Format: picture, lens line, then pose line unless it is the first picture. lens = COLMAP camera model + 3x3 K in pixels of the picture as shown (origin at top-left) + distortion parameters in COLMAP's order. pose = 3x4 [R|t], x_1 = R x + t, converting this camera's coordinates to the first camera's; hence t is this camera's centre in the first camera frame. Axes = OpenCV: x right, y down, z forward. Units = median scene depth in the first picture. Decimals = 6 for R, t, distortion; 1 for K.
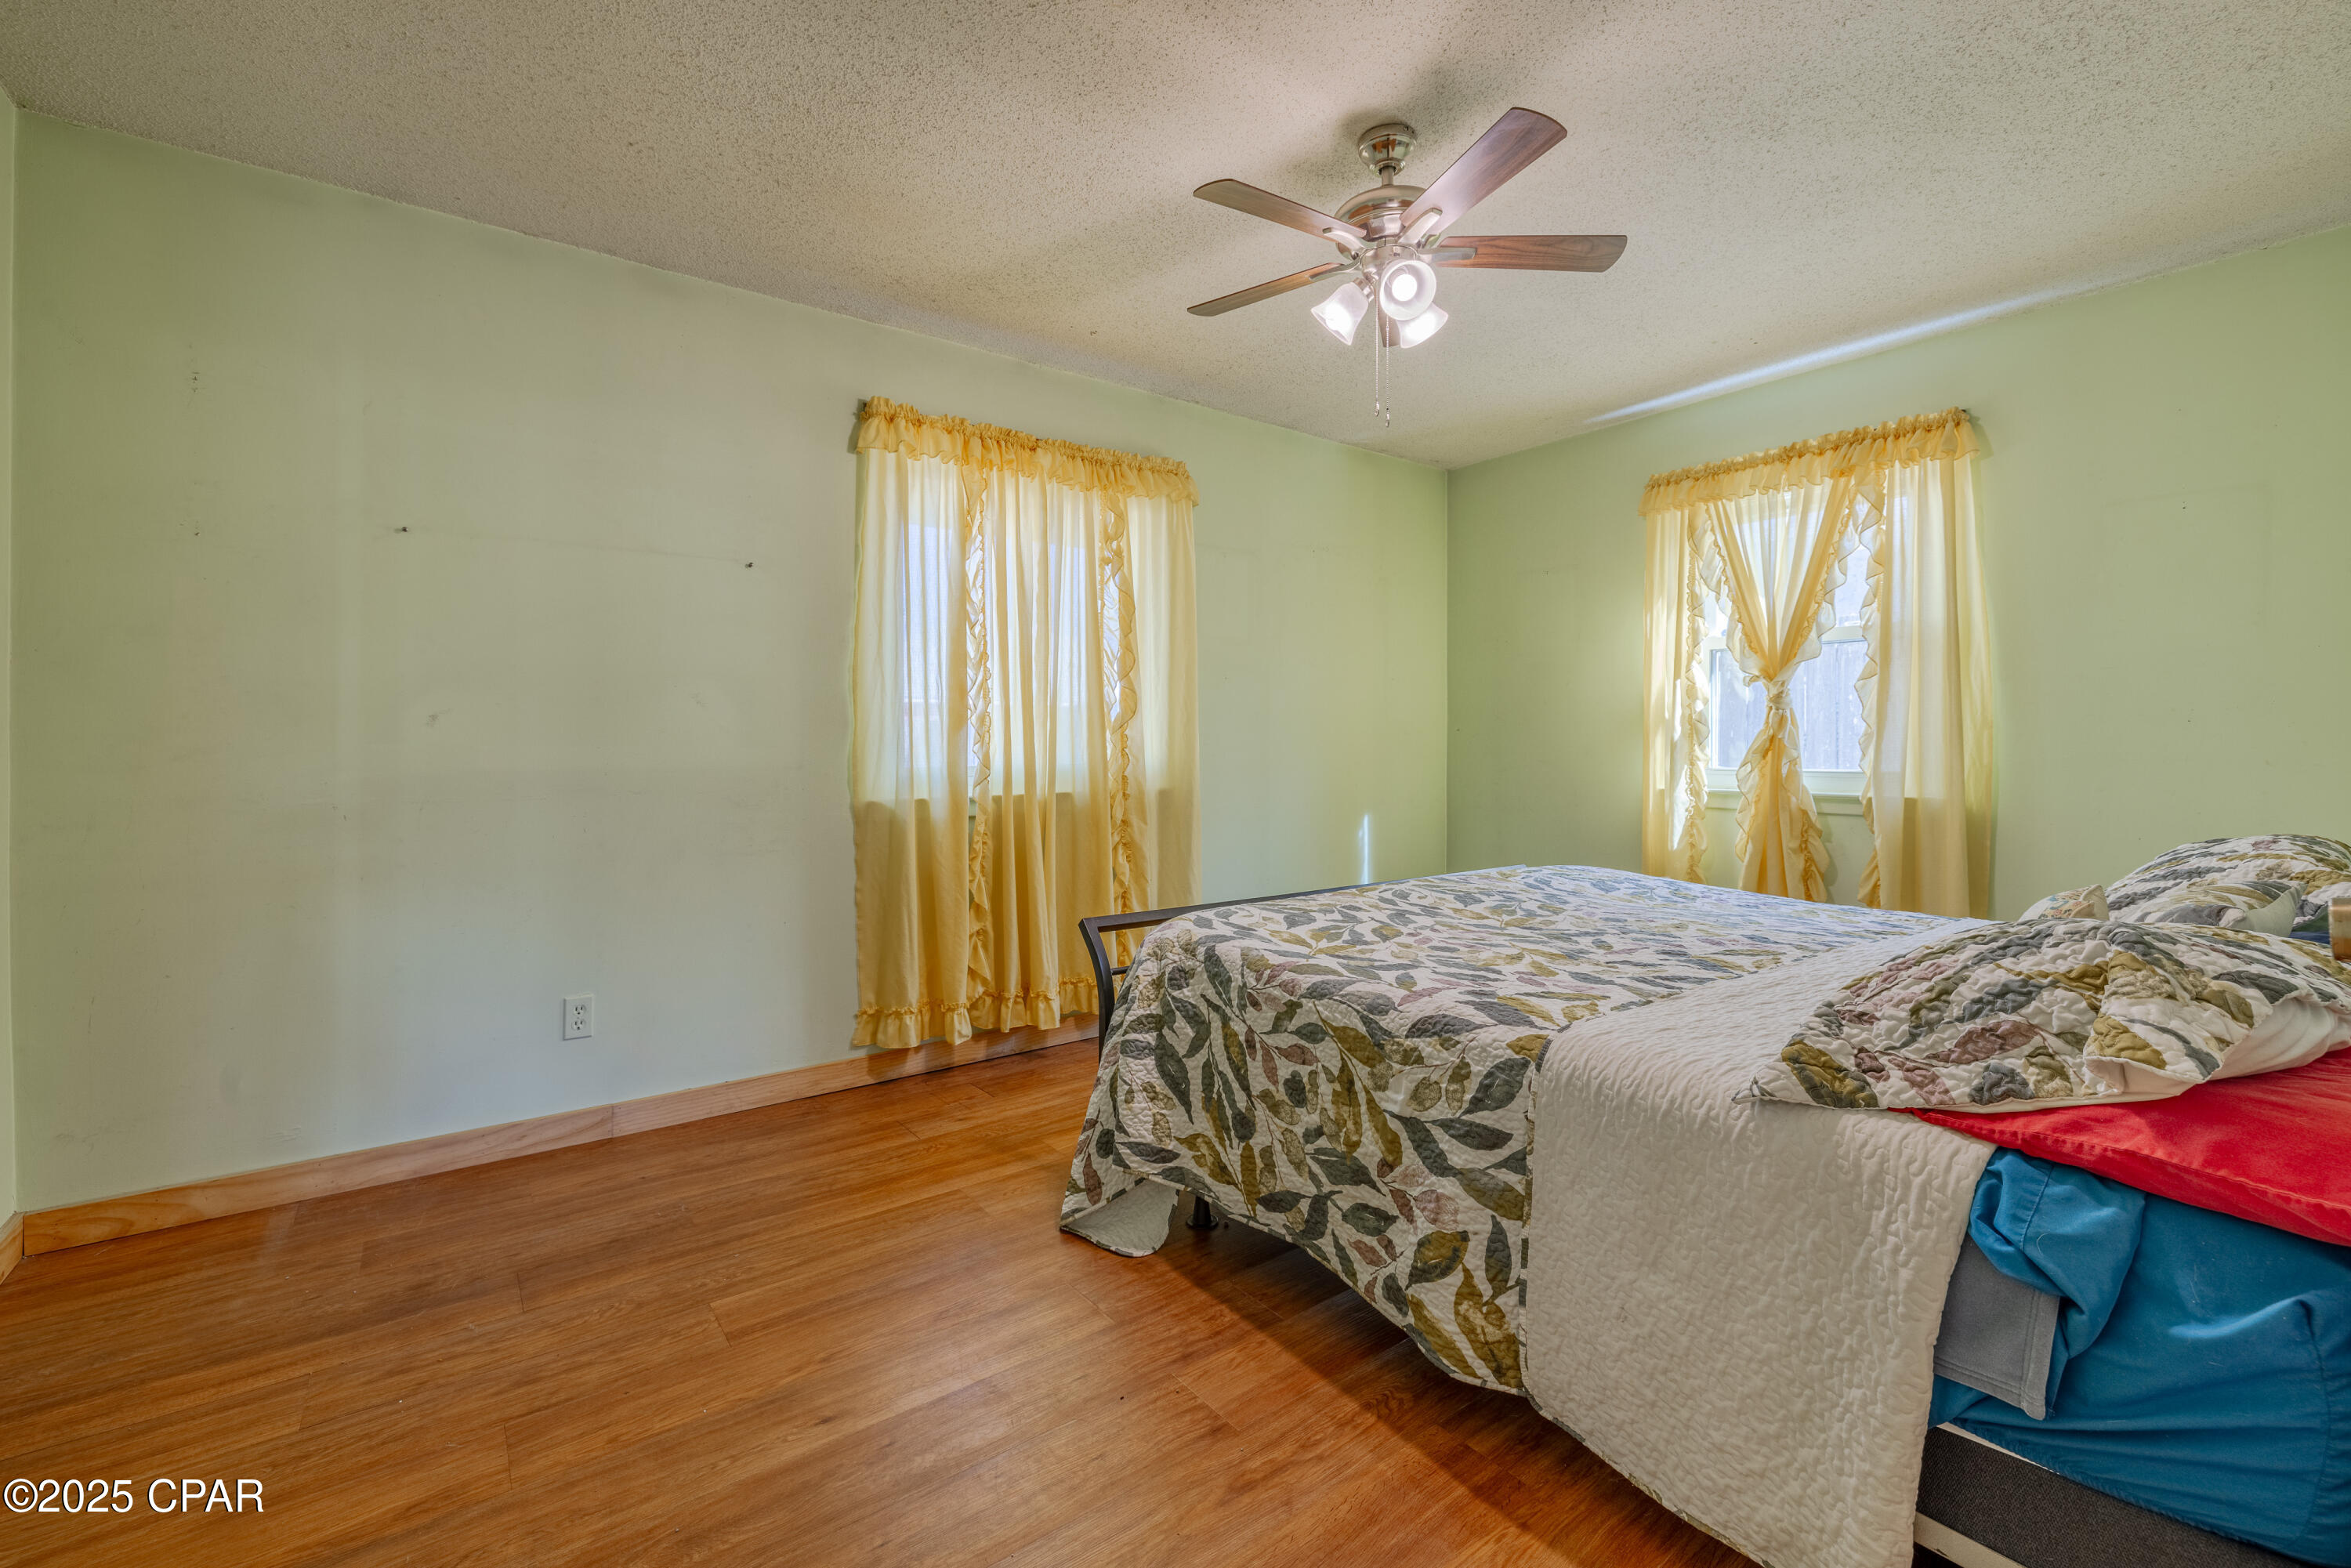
lens RADIAL K [[1001.6, 0, 1170.8], [0, 1001.6, 766.3], [0, 0, 1]] dist [0.000845, -0.000057]
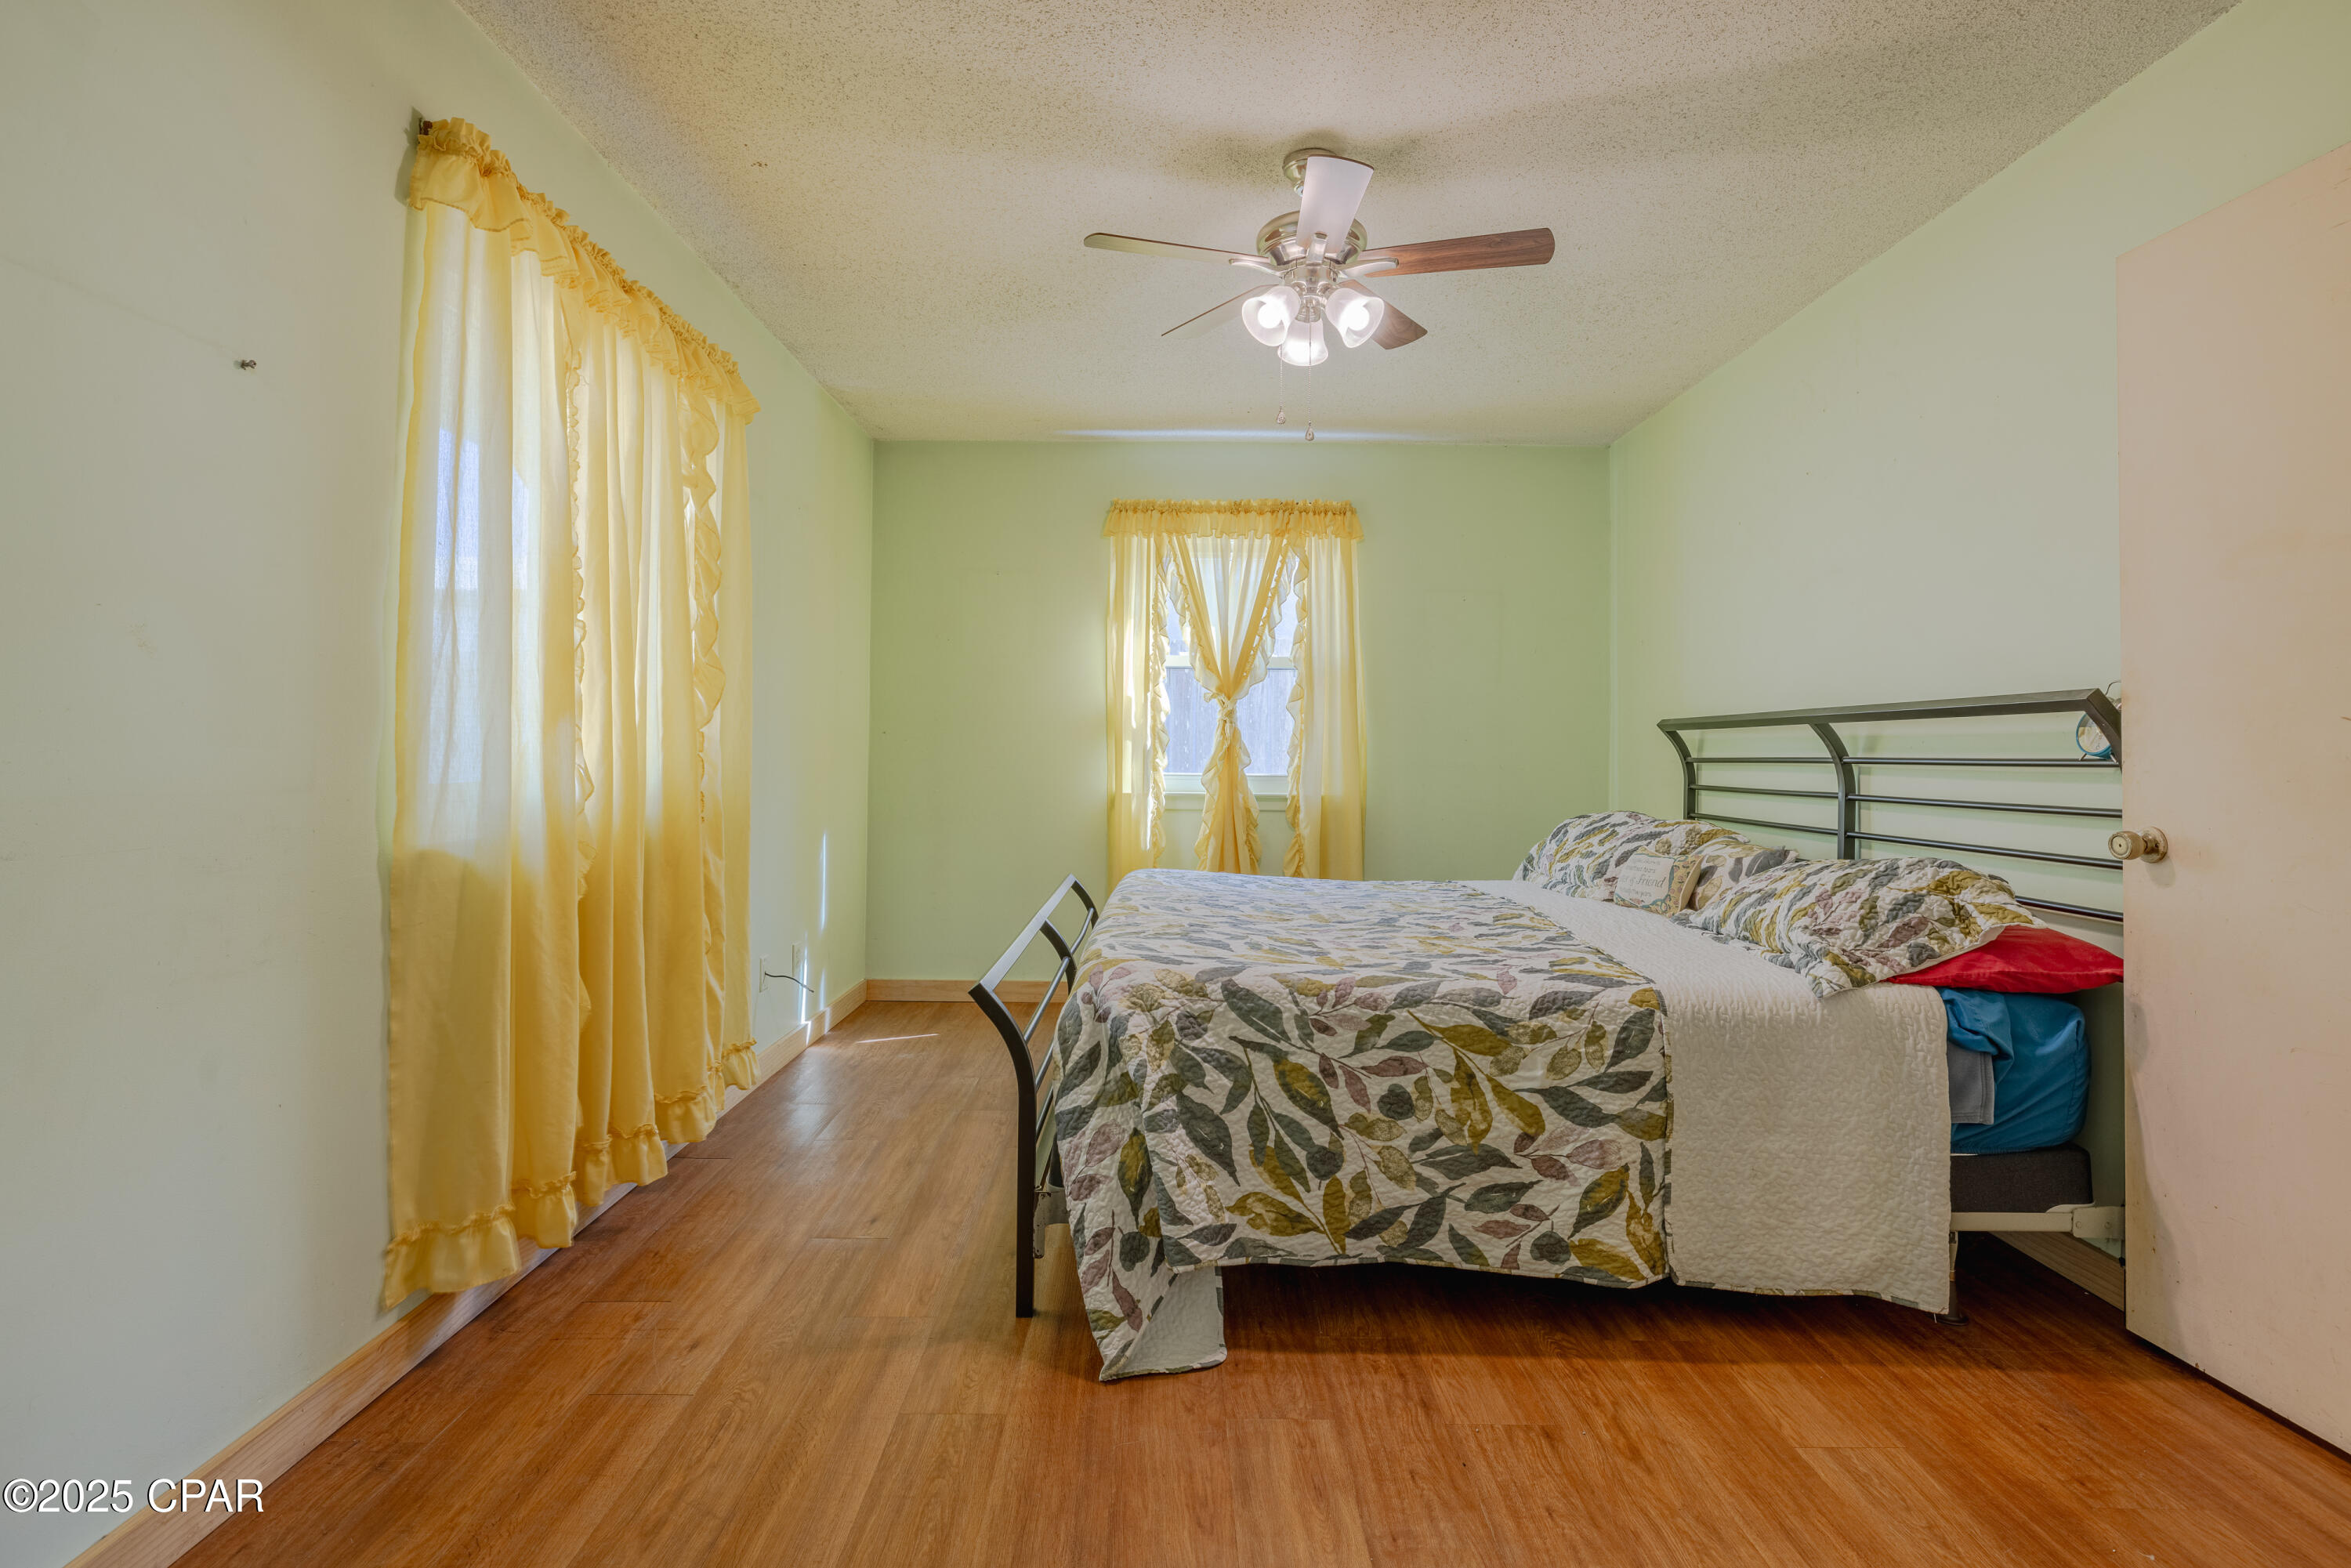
lens RADIAL K [[1116.2, 0, 1168.4], [0, 1116.2, 747.0], [0, 0, 1]] dist [-0.006298, -0.000041]
pose [[0.595013, 0.010819, 0.803643, -0.895885], [0.004892, 0.999842, -0.017083, -0.011837], [-0.803701, 0.014096, 0.594866, 0.516504]]
